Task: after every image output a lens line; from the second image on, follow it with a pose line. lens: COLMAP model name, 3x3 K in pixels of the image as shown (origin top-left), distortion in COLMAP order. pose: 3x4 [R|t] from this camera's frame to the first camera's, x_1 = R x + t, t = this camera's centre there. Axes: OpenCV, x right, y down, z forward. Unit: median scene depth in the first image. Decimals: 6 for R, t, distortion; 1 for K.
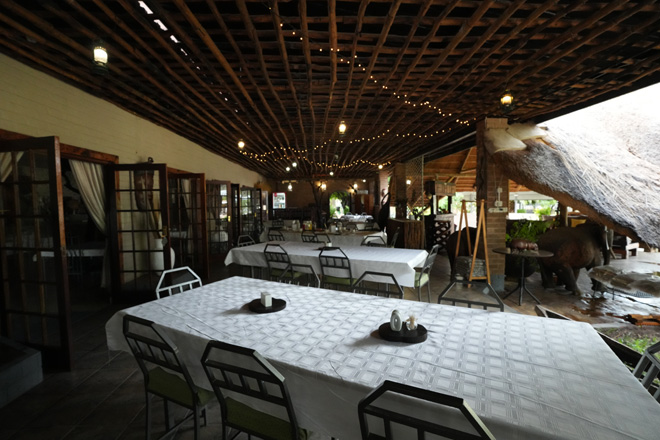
lens RADIAL K [[310.1, 0, 330.0], [0, 310.1, 220.0], [0, 0, 1]] dist [-0.002298, -0.000302]
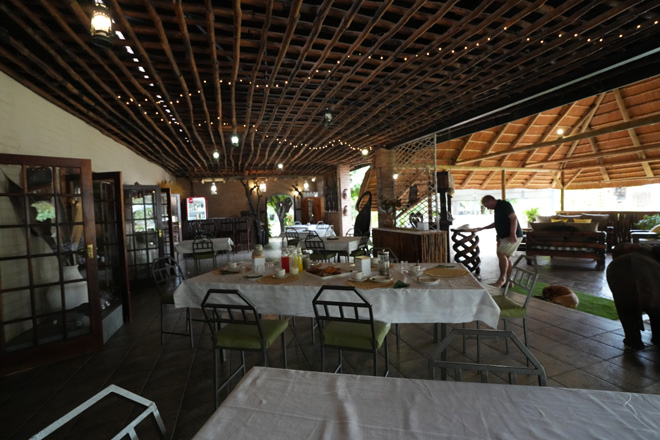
lens RADIAL K [[307.8, 0, 330.0], [0, 307.8, 220.0], [0, 0, 1]] dist [-0.064204, -0.000030]
pose [[0.962609, -0.037084, 0.268344, -0.063253], [0.043662, 0.998873, -0.018586, -0.011489], [-0.267352, 0.029608, 0.963144, 0.273467]]
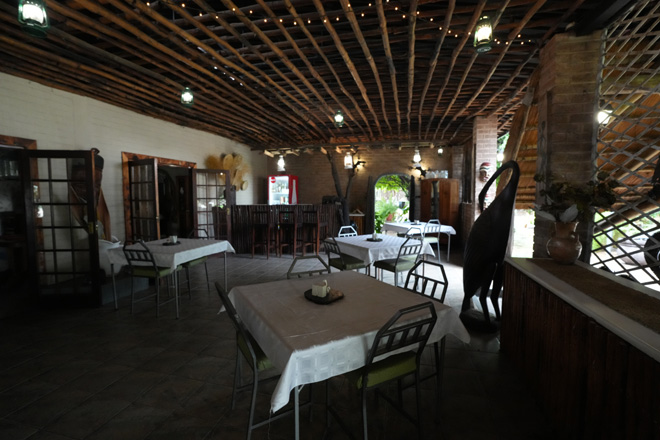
lens RADIAL K [[310.1, 0, 330.0], [0, 310.1, 220.0], [0, 0, 1]] dist [-0.002298, -0.000302]
pose [[0.961475, 0.036420, -0.272470, 0.086477], [-0.029598, 0.999138, 0.029107, -0.030579], [0.273295, -0.019921, 0.961724, 0.528674]]
